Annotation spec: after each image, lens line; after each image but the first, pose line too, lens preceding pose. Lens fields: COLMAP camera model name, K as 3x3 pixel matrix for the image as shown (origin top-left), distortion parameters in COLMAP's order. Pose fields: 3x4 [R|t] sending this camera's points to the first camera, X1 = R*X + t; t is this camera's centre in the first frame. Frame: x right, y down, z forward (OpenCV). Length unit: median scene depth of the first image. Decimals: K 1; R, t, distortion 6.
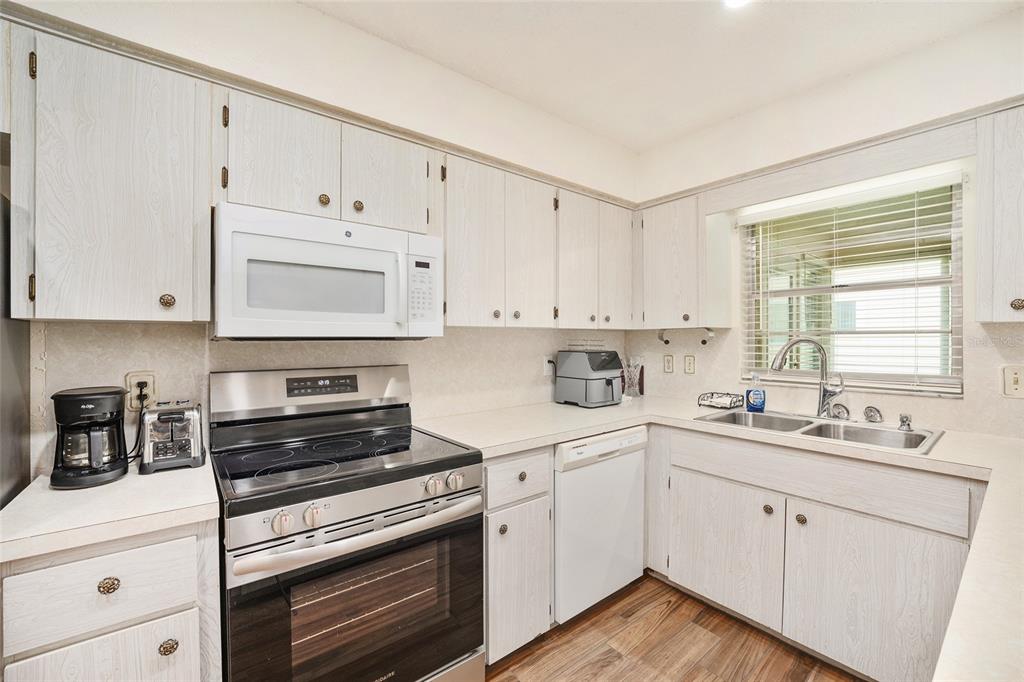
lens RADIAL K [[414.3, 0, 513.7], [0, 414.3, 342.2], [0, 0, 1]] dist [-0.025602, 0.002911]
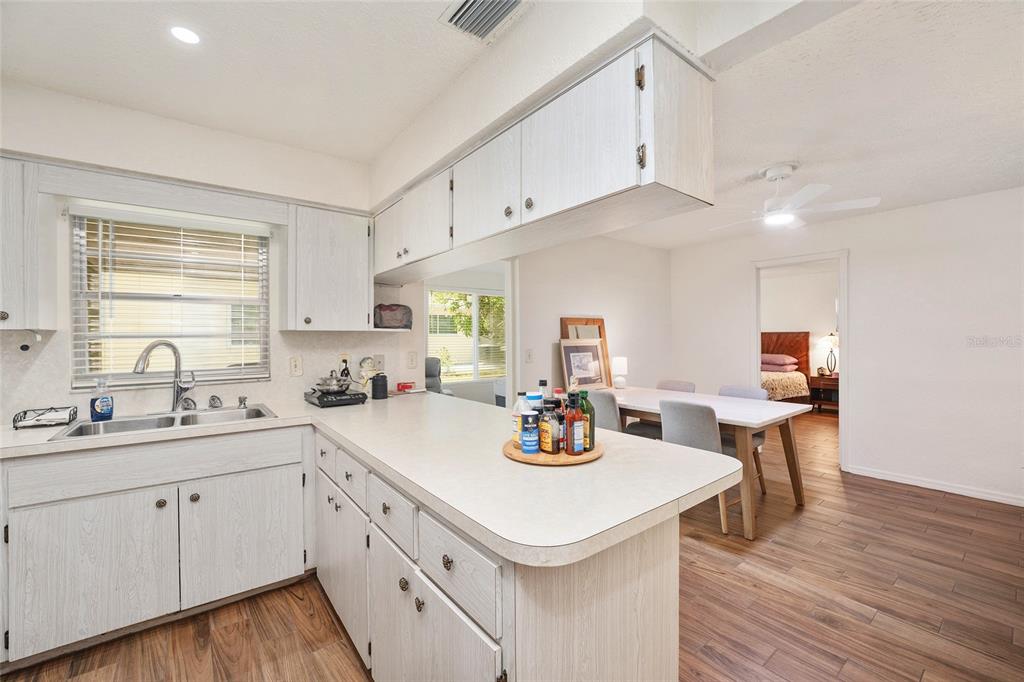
lens RADIAL K [[414.3, 0, 509.0], [0, 414.3, 335.8], [0, 0, 1]] dist [-0.025602, 0.002911]
pose [[0.021531, 0.005214, 0.999755, -0.366674], [0.016257, 0.999852, -0.005565, -0.004002], [-0.999636, 0.016373, 0.021443, 0.062446]]
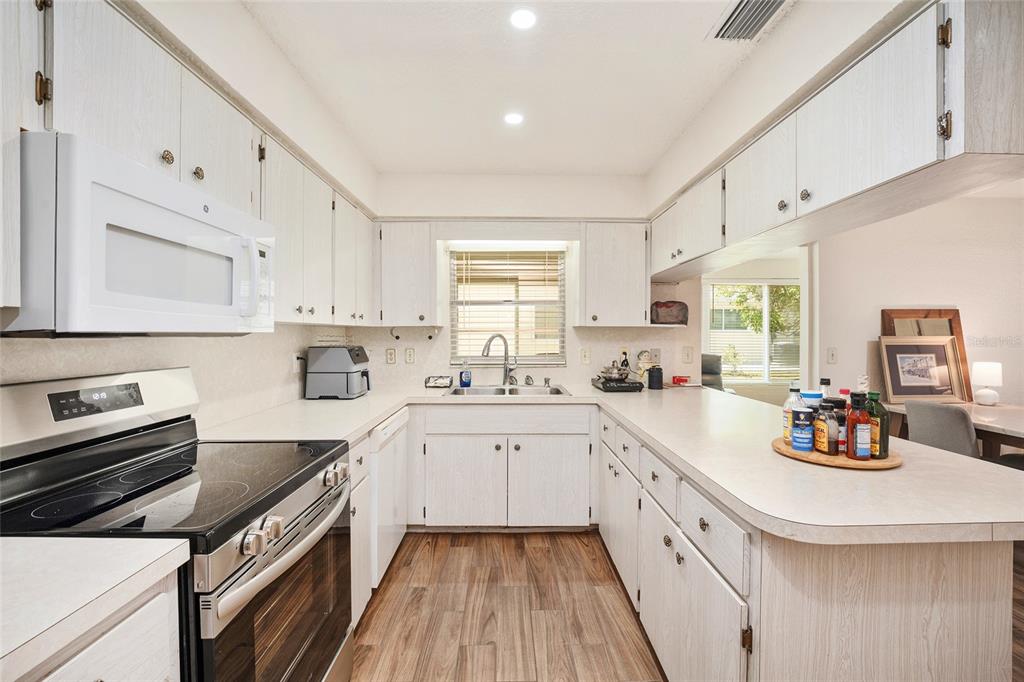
lens RADIAL K [[414.3, 0, 512.8], [0, 414.3, 335.3], [0, 0, 1]] dist [-0.025602, 0.002911]
pose [[0.619947, -0.000582, 0.784644, -0.488136], [0.005152, 0.999981, -0.003328, -0.000849], [-0.784627, 0.006105, 0.619938, 0.003677]]
